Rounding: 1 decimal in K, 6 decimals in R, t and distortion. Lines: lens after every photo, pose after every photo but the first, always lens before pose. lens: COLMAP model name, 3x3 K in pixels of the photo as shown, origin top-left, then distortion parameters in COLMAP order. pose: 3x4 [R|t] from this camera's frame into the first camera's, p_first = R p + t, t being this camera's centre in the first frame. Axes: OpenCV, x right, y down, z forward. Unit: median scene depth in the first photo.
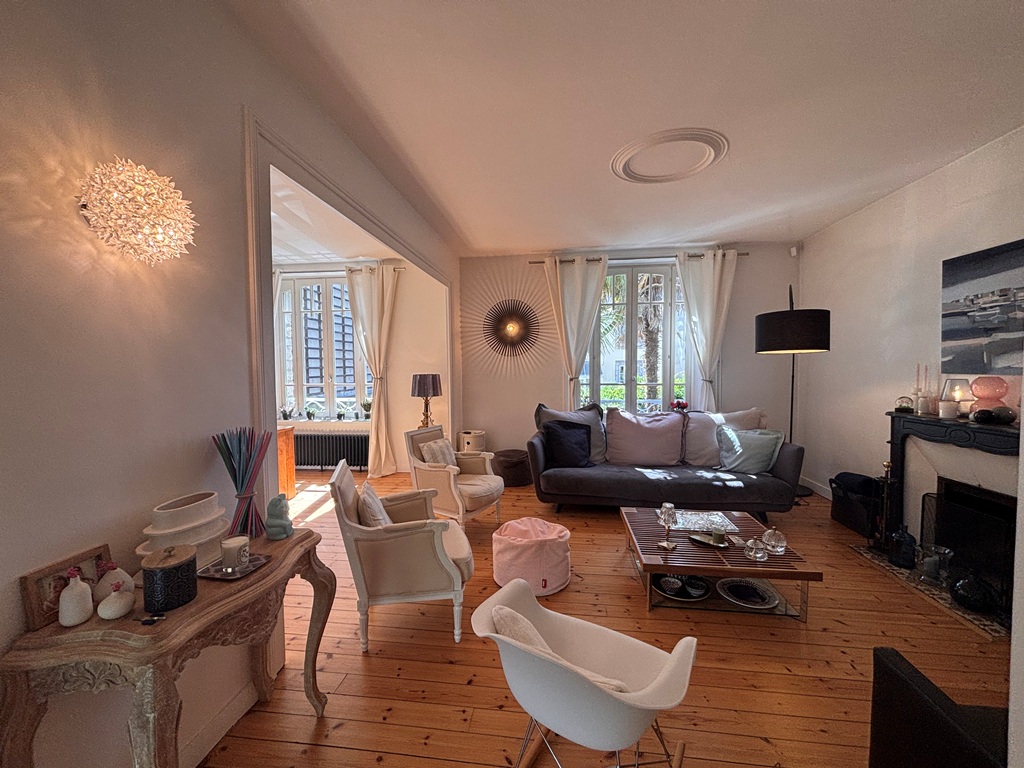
lens RADIAL K [[412.3, 0, 510.5], [0, 412.3, 384.7], [0, 0, 1]] dist [0.003583, -0.001285]
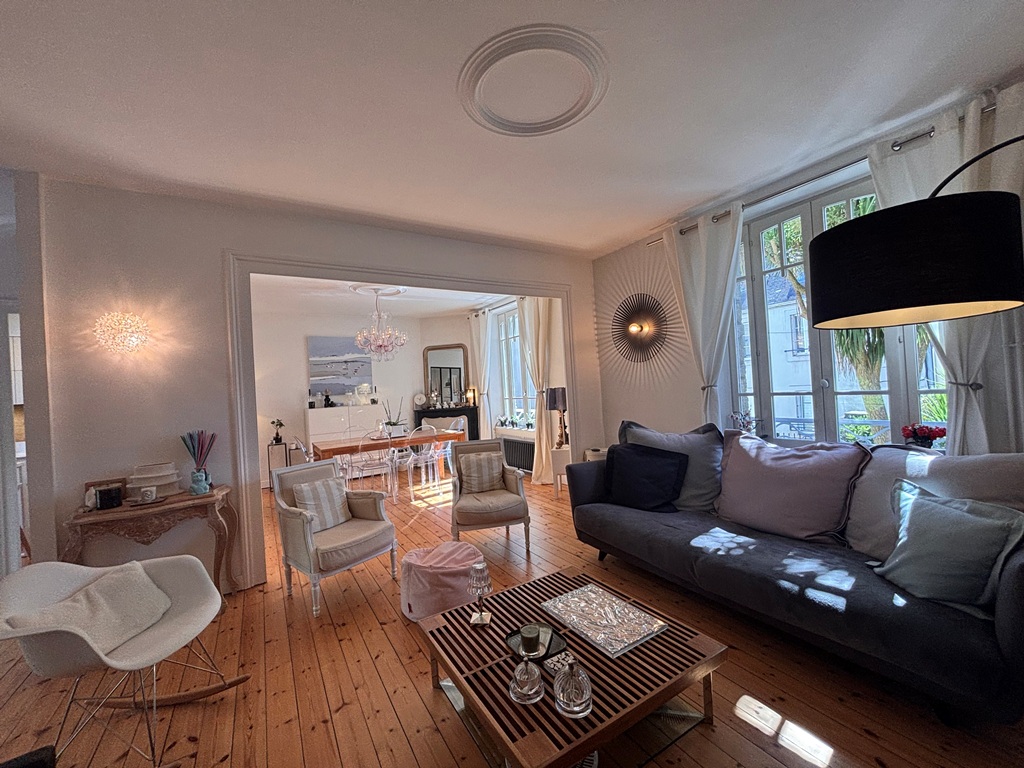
lens RADIAL K [[412.3, 0, 514.6], [0, 412.3, 385.3], [0, 0, 1]] dist [0.003583, -0.001285]
pose [[0.628618, -0.033414, -0.776996, 0.639130], [0.020633, 0.999441, -0.026287, -0.007969], [0.777441, 0.000493, 0.628956, 0.366889]]
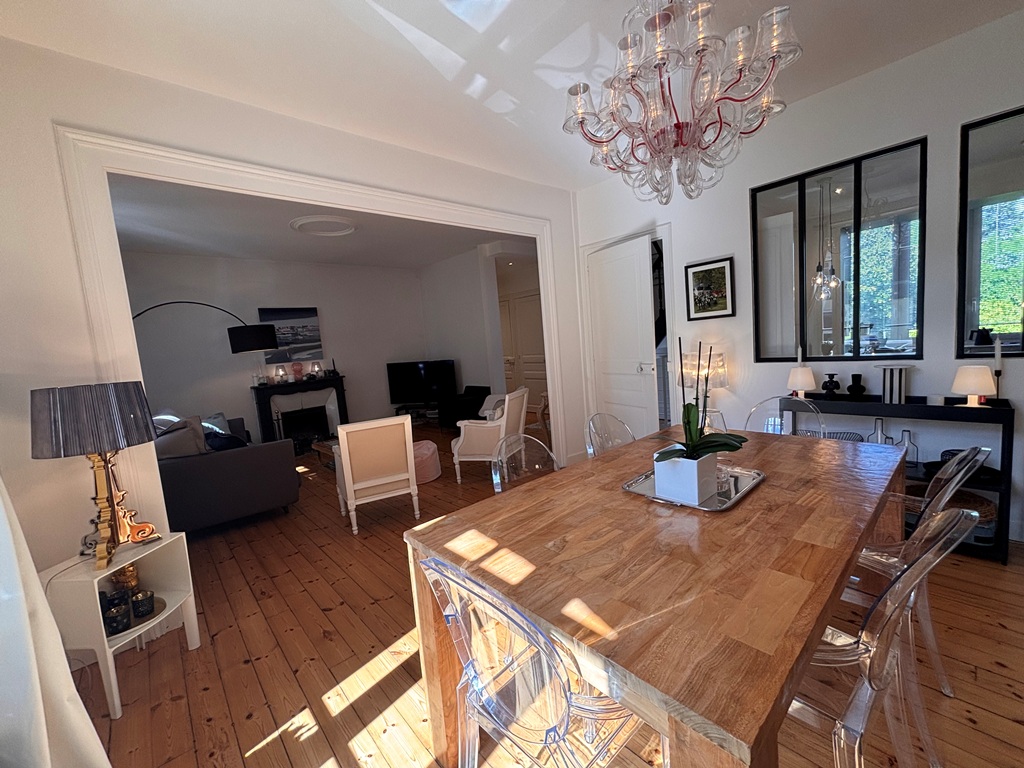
lens RADIAL K [[412.3, 0, 506.9], [0, 412.3, 386.0], [0, 0, 1]] dist [0.003583, -0.001285]
pose [[-0.756815, 0.004532, 0.653613, -0.886254], [0.116743, 0.984834, 0.128347, -0.032865], [-0.643119, 0.173440, -0.745866, 1.338093]]
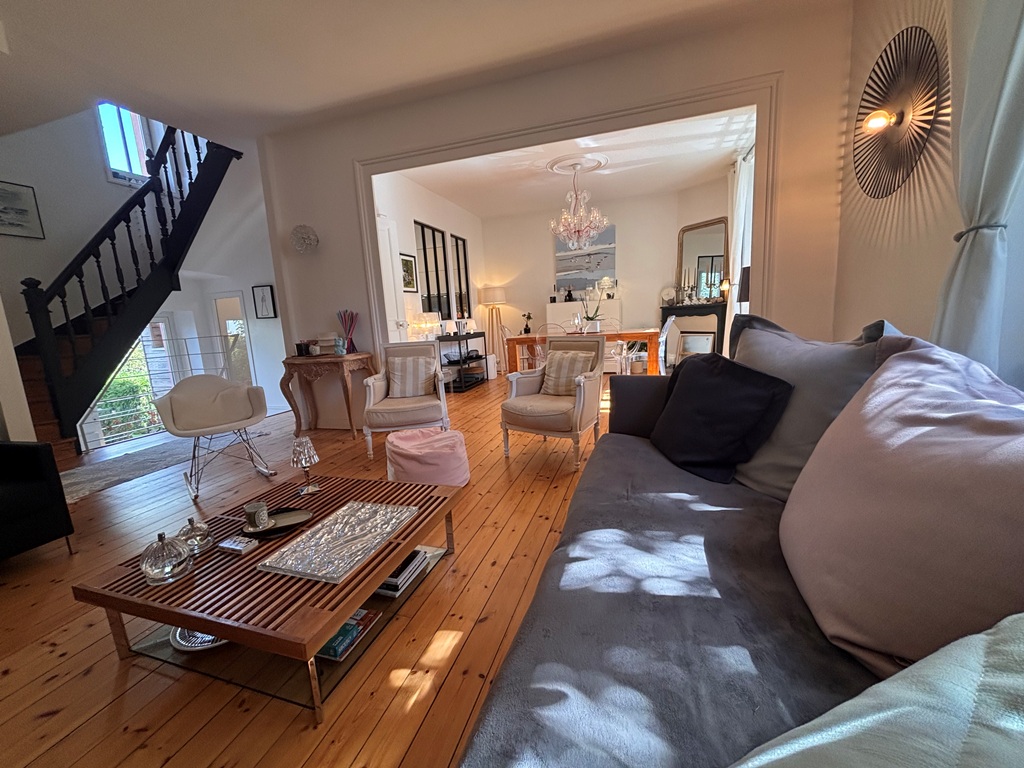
lens RADIAL K [[412.3, 0, 510.2], [0, 412.3, 386.9], [0, 0, 1]] dist [0.003583, -0.001285]
pose [[-0.184872, 0.191463, -0.963932, 0.640221], [0.015412, 0.981283, 0.191953, 0.036558], [0.982642, 0.020631, -0.184362, 0.939096]]
